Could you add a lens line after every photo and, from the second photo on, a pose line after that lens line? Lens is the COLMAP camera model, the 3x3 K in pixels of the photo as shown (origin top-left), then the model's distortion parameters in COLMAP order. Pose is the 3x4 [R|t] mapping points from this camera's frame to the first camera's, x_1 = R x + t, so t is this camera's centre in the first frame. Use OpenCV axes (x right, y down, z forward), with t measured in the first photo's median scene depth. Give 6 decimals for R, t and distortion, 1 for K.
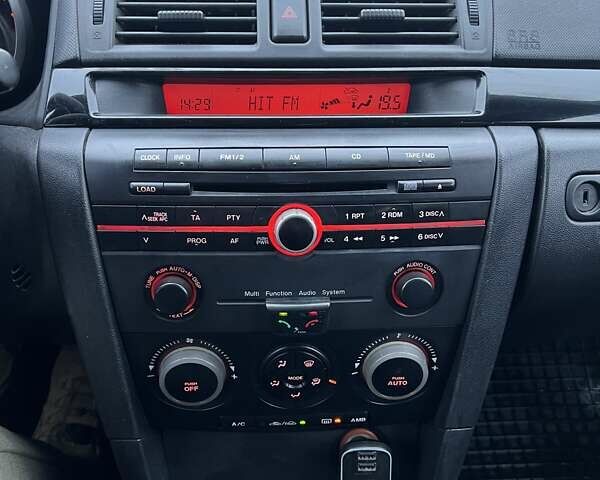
lens RADIAL K [[610.3, 0, 305.1], [0, 610.3, 233.5], [0, 0, 1]] dist [0.052559, -0.015344]
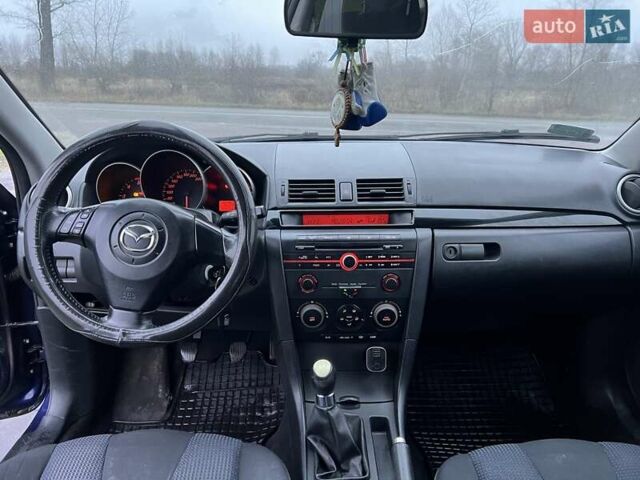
lens RADIAL K [[486.4, 0, 320.0], [0, 486.4, 240.0], [0, 0, 1]] dist [0.094960, -0.083030]
pose [[0.998613, -0.005903, -0.052314, -0.031525], [-0.004055, 0.982117, -0.188227, 0.320798], [0.052489, 0.188179, 0.980731, -1.293102]]
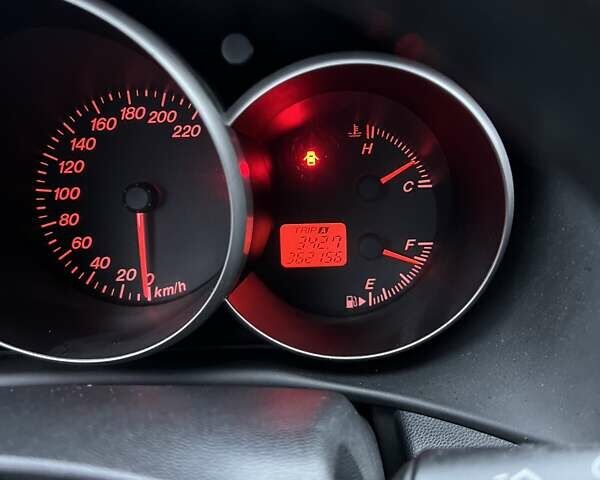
lens RADIAL K [[610.3, 0, 305.1], [0, 610.3, 233.5], [0, 0, 1]] dist [0.052559, -0.015344]
pose [[0.997009, -0.019209, -0.074854, -0.629620], [0.015456, 0.998610, -0.050395, -0.337726], [0.075718, 0.049088, 0.995920, 0.487127]]
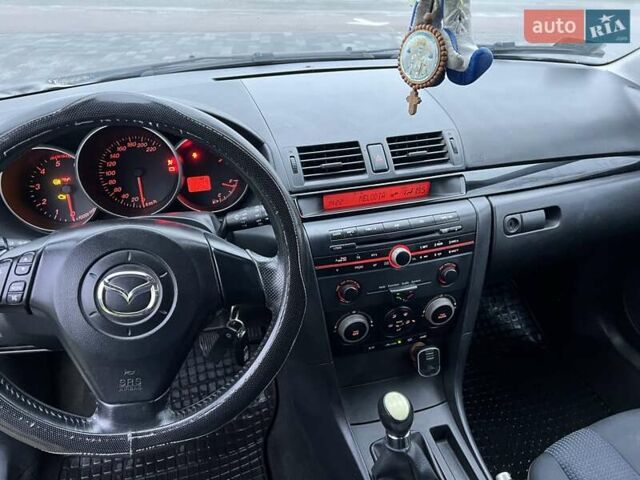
lens RADIAL K [[488.5, 0, 318.4], [0, 488.5, 235.7], [0, 0, 1]] dist [0.065755, -0.073712]
pose [[0.974521, -0.128517, 0.183828, -0.602250], [0.123237, 0.991574, 0.039912, -0.182428], [-0.187409, -0.016240, 0.982148, -0.691642]]
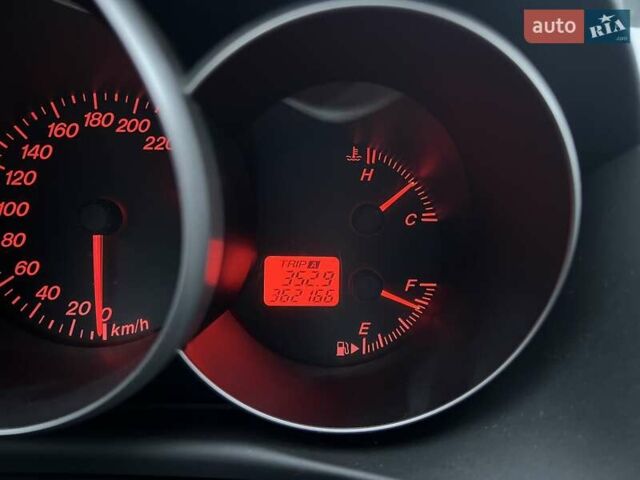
lens RADIAL K [[488.5, 0, 318.4], [0, 488.5, 235.7], [0, 0, 1]] dist [0.065755, -0.073712]
pose [[0.999660, 0.019768, -0.017006, -0.650513], [-0.021828, 0.991145, -0.130980, -0.341272], [0.014266, 0.131307, 0.991239, 0.715540]]
